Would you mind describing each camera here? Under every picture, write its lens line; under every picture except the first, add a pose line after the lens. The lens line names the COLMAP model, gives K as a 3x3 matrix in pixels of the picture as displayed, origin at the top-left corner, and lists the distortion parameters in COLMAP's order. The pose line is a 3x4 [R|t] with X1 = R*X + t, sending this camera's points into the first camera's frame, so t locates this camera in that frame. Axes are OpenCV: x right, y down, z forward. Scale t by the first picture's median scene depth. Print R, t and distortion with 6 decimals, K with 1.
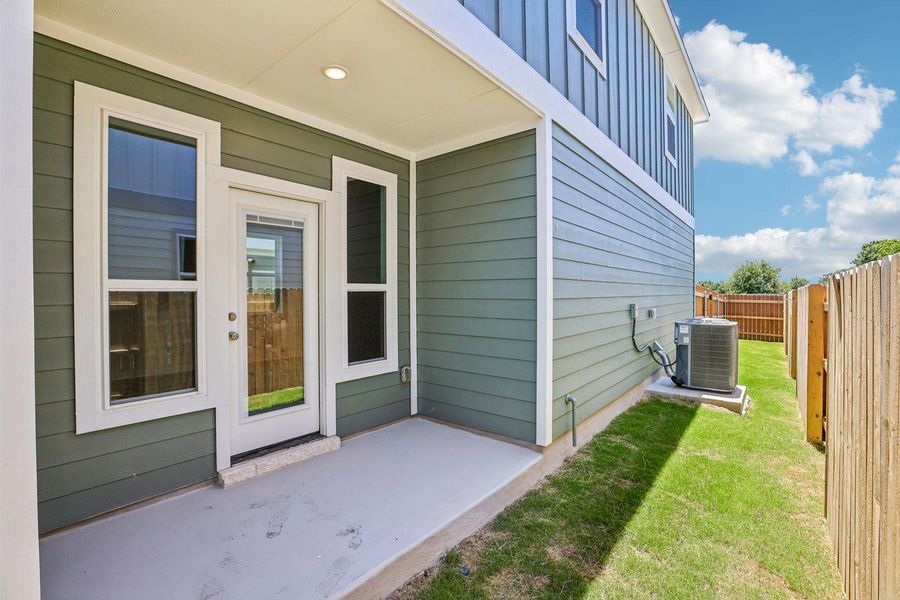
lens RADIAL K [[403.5, 0, 450.3], [0, 403.5, 295.4], [0, 0, 1]] dist [-0.051319, 0.013988]
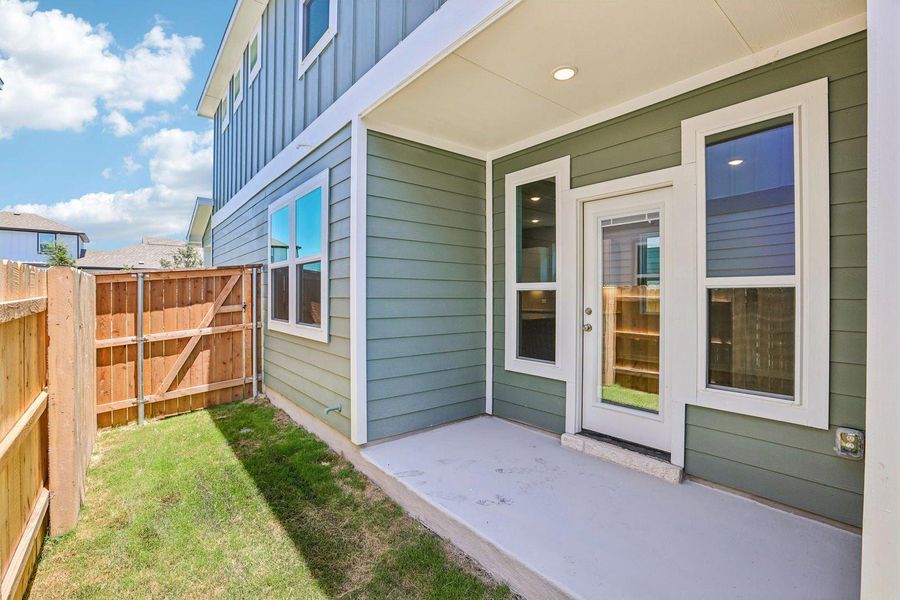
lens RADIAL K [[403.5, 0, 450.3], [0, 403.5, 295.4], [0, 0, 1]] dist [-0.051319, 0.013988]
pose [[-0.197746, 0.011017, -0.980191, 0.662899], [-0.000004, 0.999937, 0.011239, -0.006883], [0.980253, 0.002226, -0.197733, 0.794901]]
